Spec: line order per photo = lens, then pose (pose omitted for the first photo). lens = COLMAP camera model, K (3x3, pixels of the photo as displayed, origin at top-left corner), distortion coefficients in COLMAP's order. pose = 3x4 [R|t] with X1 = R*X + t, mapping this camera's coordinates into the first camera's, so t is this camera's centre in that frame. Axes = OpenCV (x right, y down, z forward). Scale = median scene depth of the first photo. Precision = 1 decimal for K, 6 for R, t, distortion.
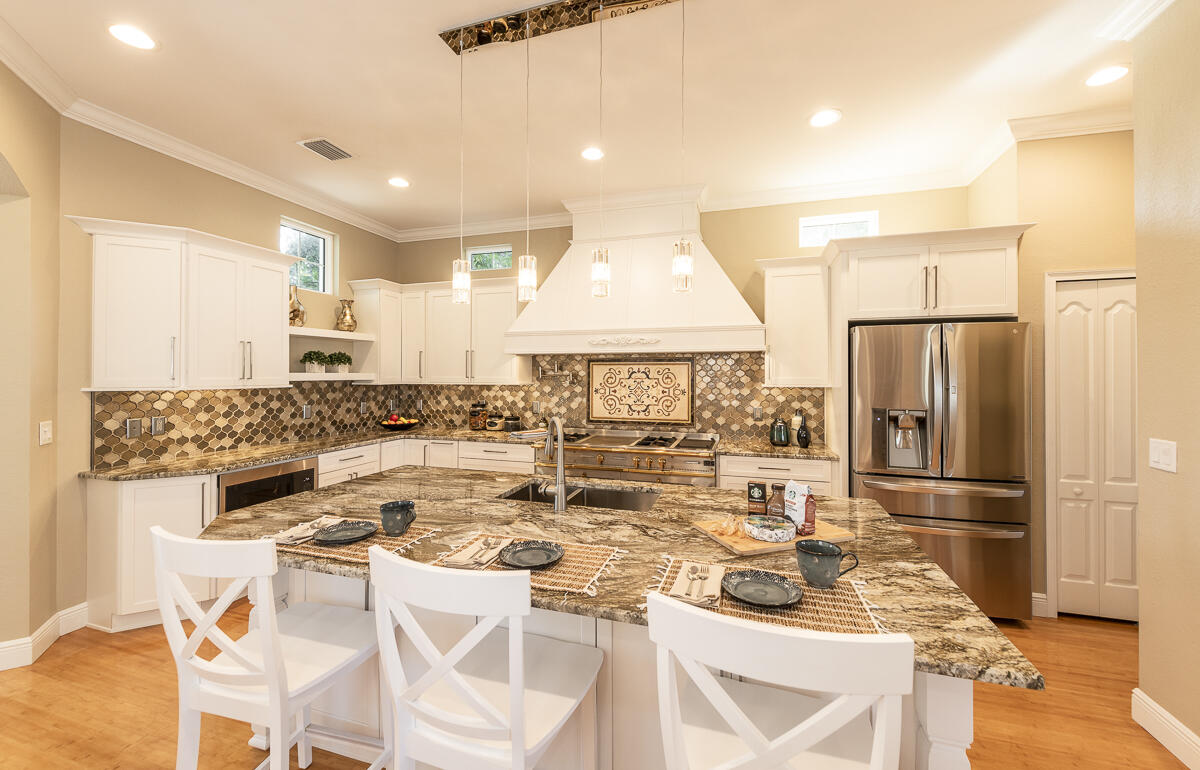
lens RADIAL K [[464.1, 0, 600.2], [0, 464.1, 380.3], [0, 0, 1]] dist [0.001199, 0.000036]
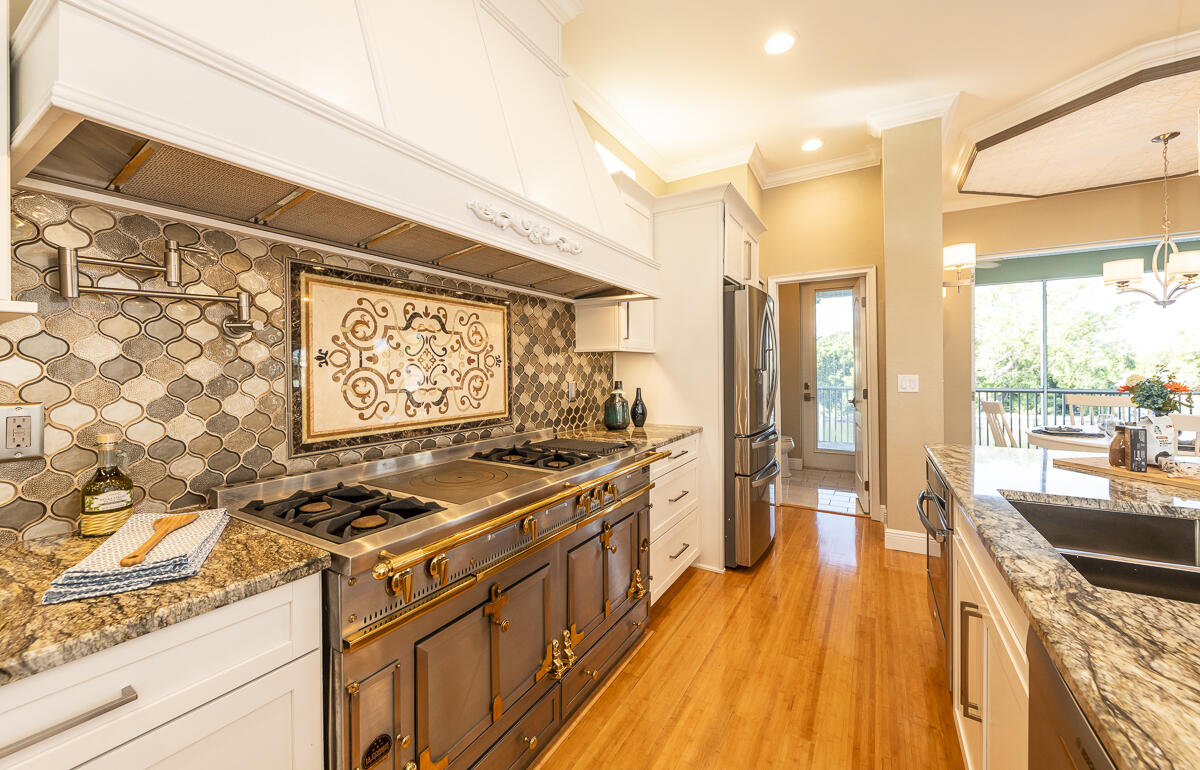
lens RADIAL K [[464.1, 0, 598.2], [0, 464.1, 374.9], [0, 0, 1]] dist [0.001199, 0.000036]
pose [[0.232645, -0.019376, 0.972369, -0.309137], [0.004314, 0.999812, 0.018891, 0.031129], [-0.972552, -0.000200, 0.232685, 0.744664]]
